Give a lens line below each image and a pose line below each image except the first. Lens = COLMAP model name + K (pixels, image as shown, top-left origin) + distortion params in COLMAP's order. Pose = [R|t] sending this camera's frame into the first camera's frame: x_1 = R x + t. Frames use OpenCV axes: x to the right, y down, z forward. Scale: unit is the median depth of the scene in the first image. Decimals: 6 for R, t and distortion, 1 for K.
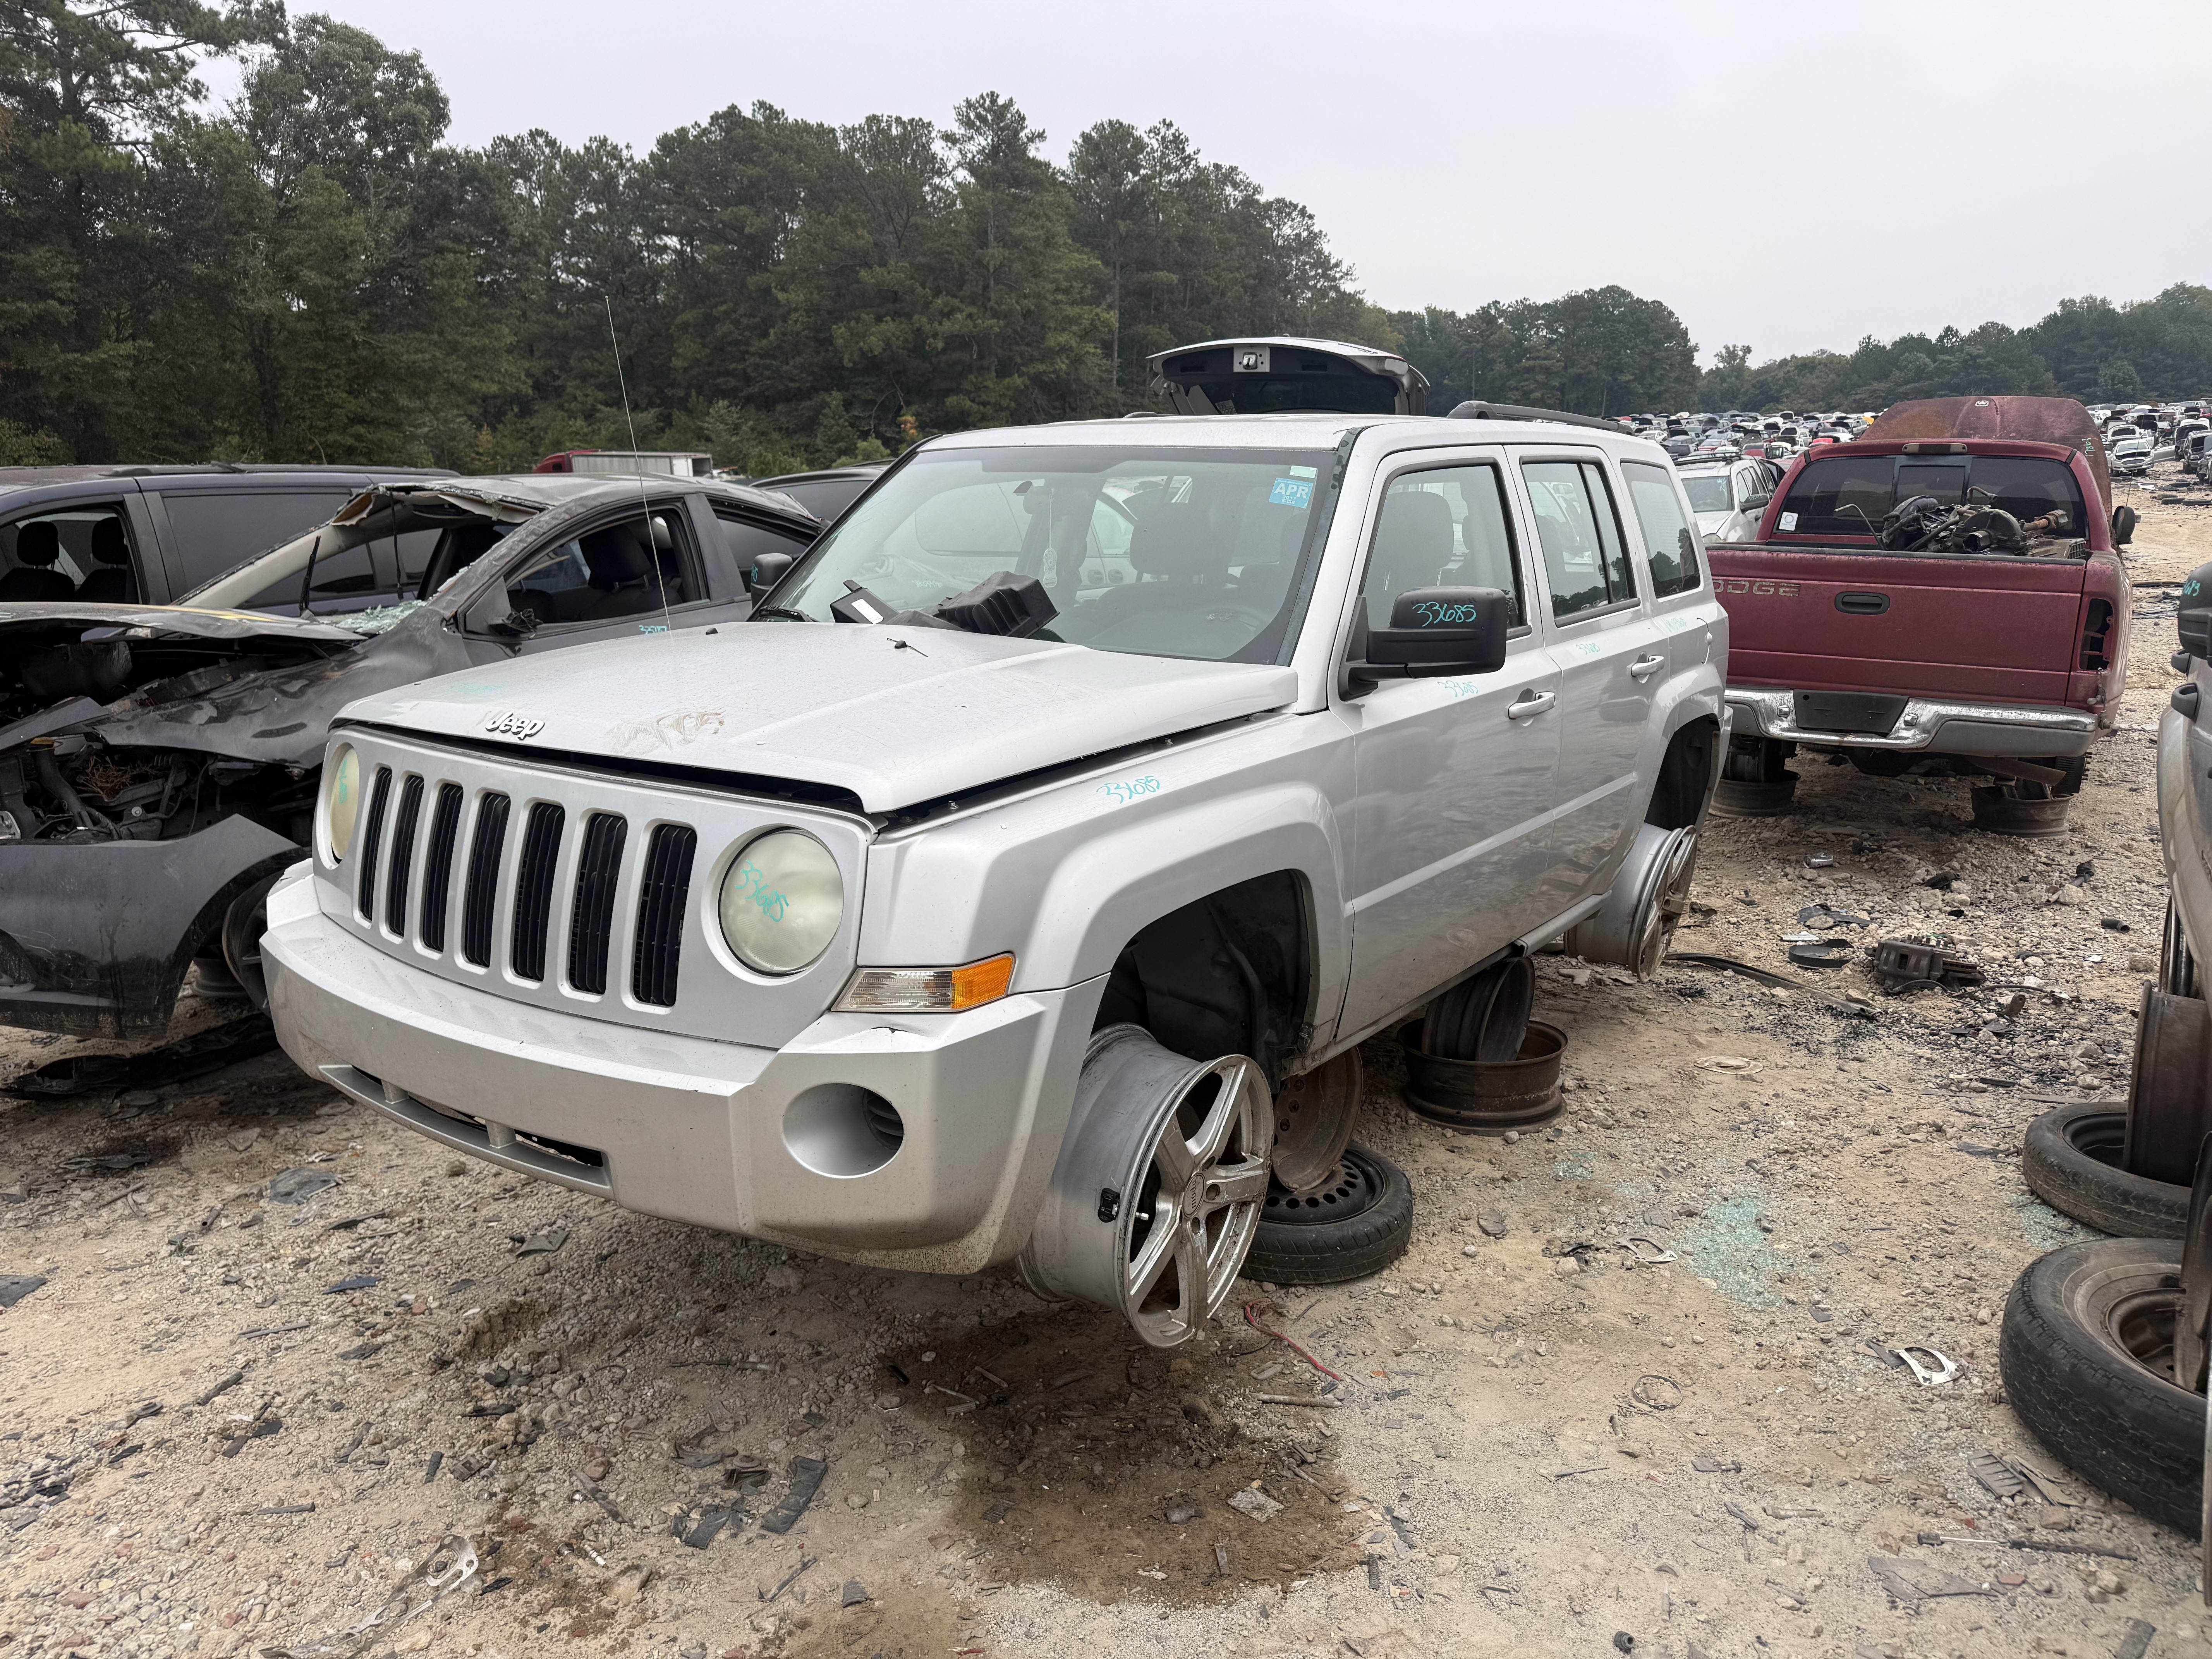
lens RADIAL K [[1524.0, 0, 1119.8], [0, 1524.0, 826.1], [0, 0, 1]] dist [0.009081, -0.017517]
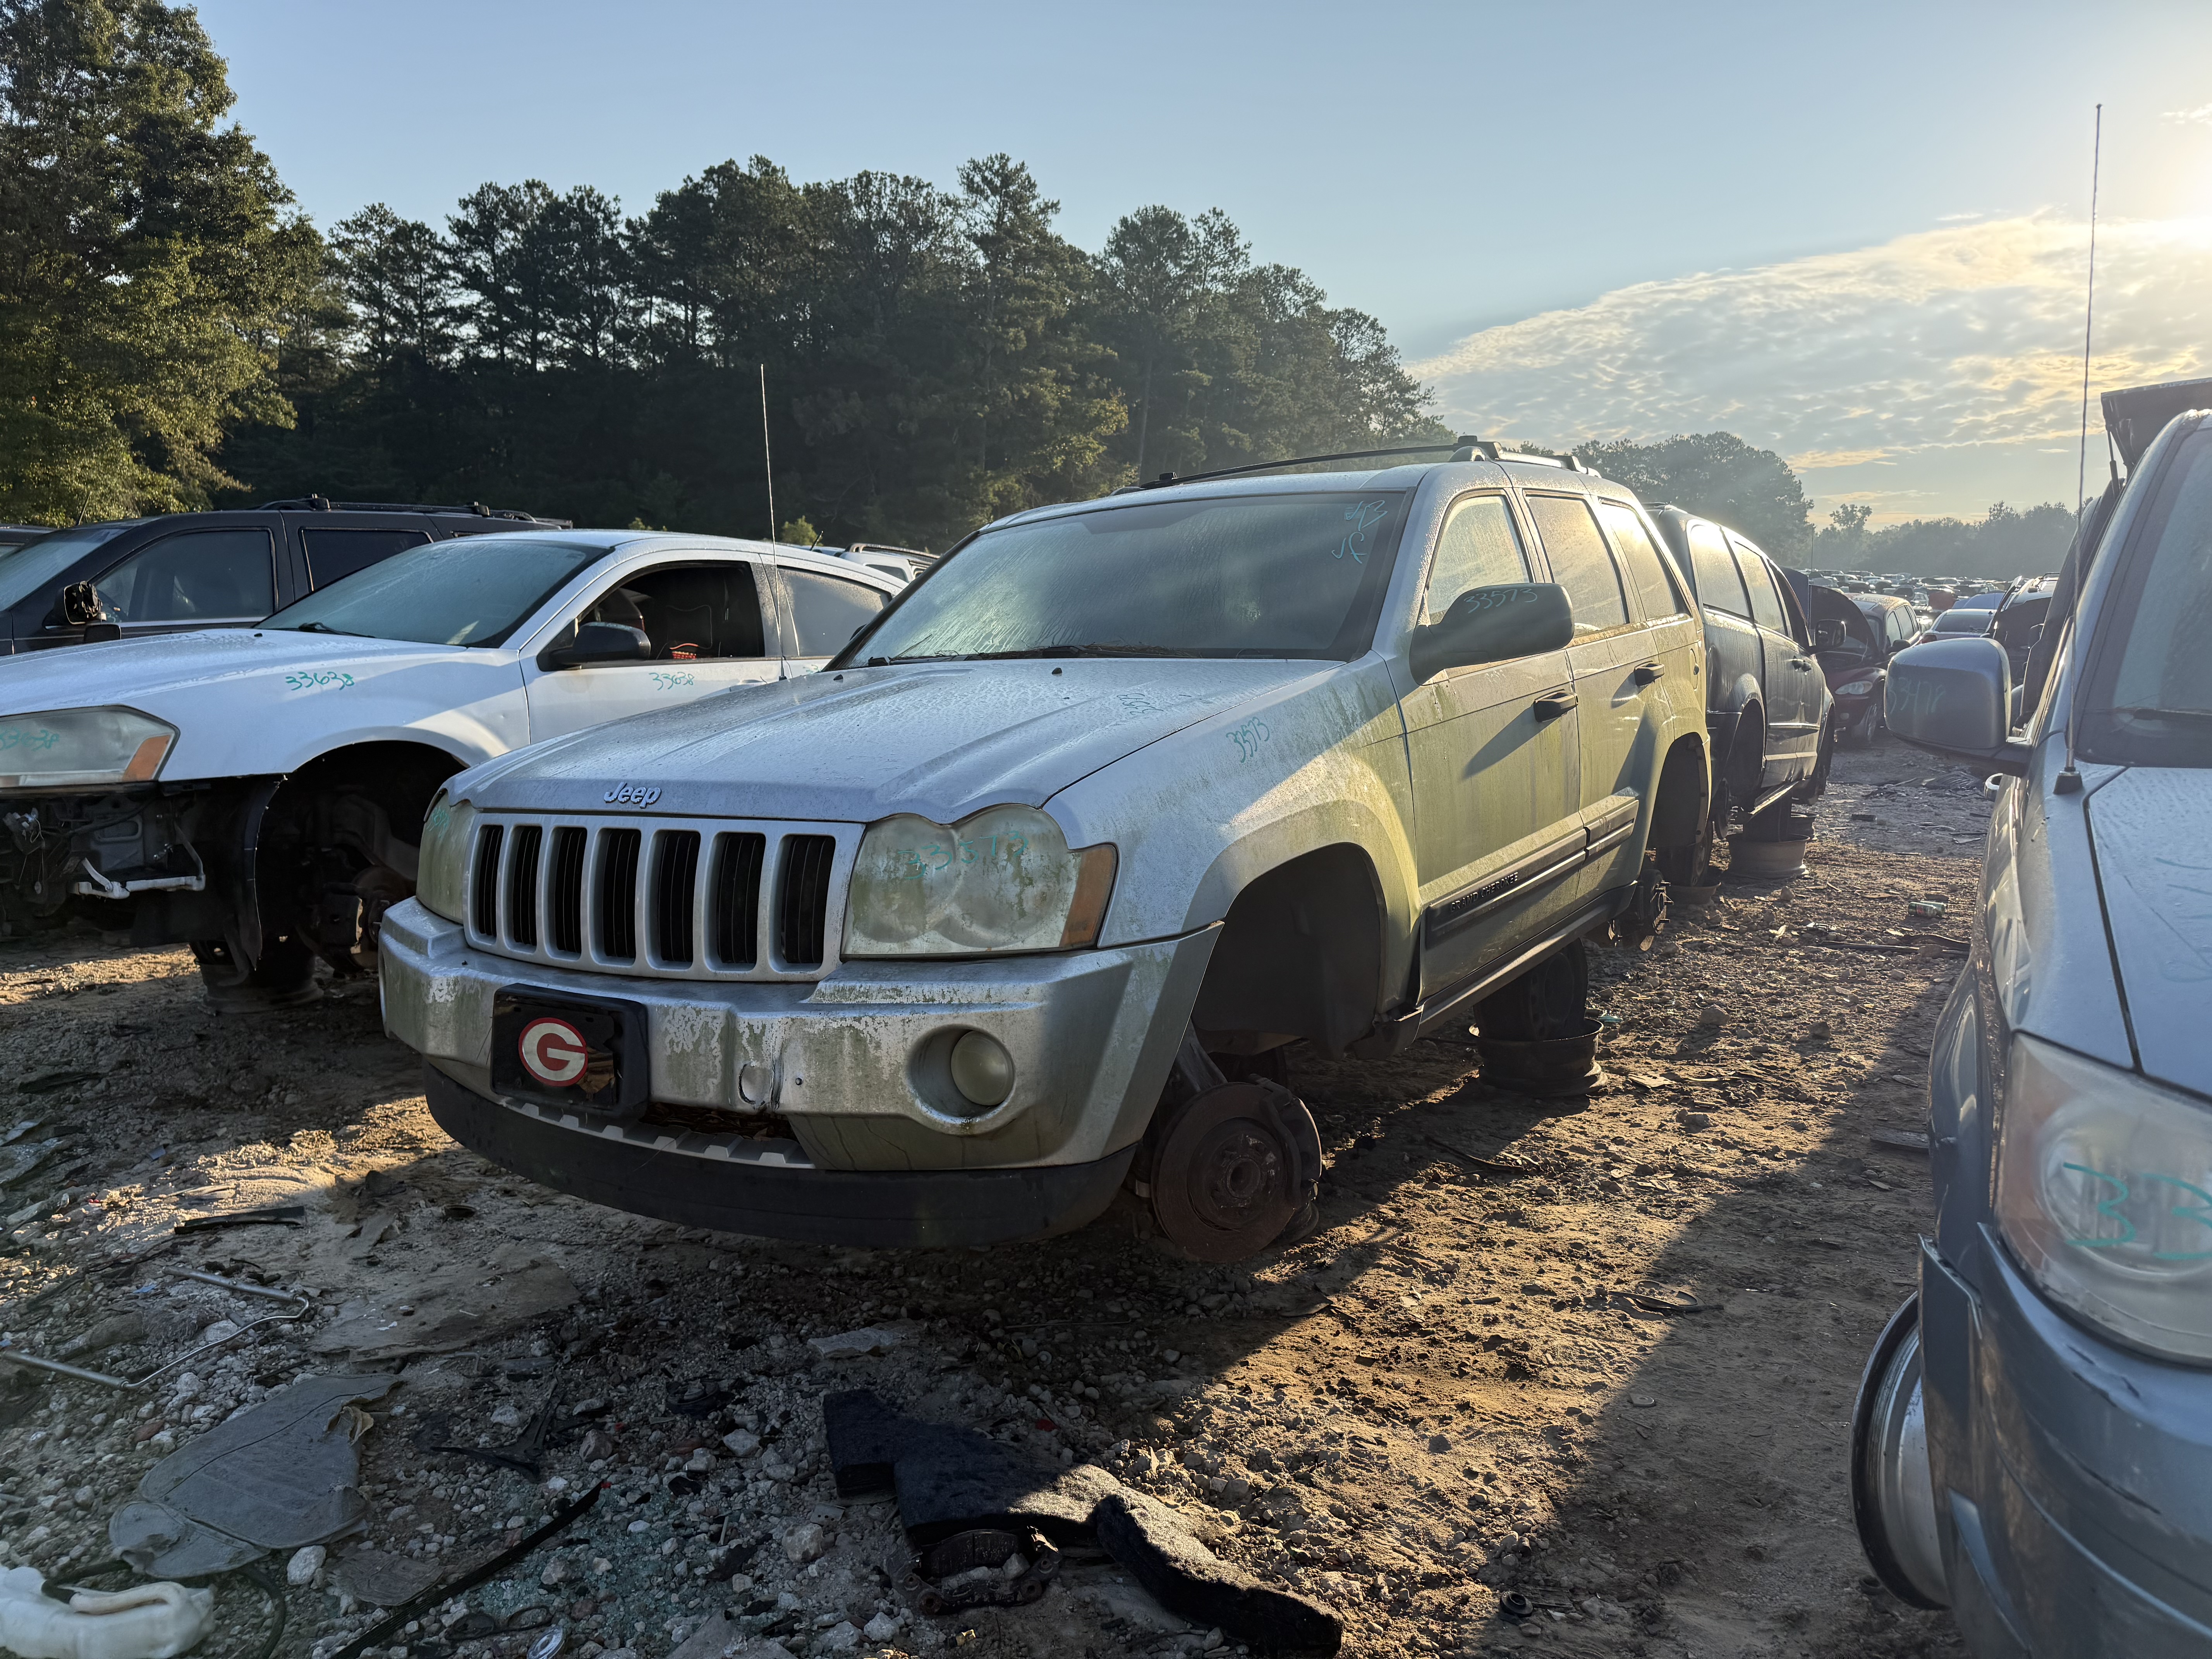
lens RADIAL K [[1524.0, 0, 1105.5], [0, 1524.0, 838.3], [0, 0, 1]] dist [0.009081, -0.017517]
pose [[0.994573, 0.080826, -0.065516, 0.061995], [-0.085115, 0.994212, -0.065560, -0.029435], [0.059838, 0.070781, 0.995695, 0.135490]]
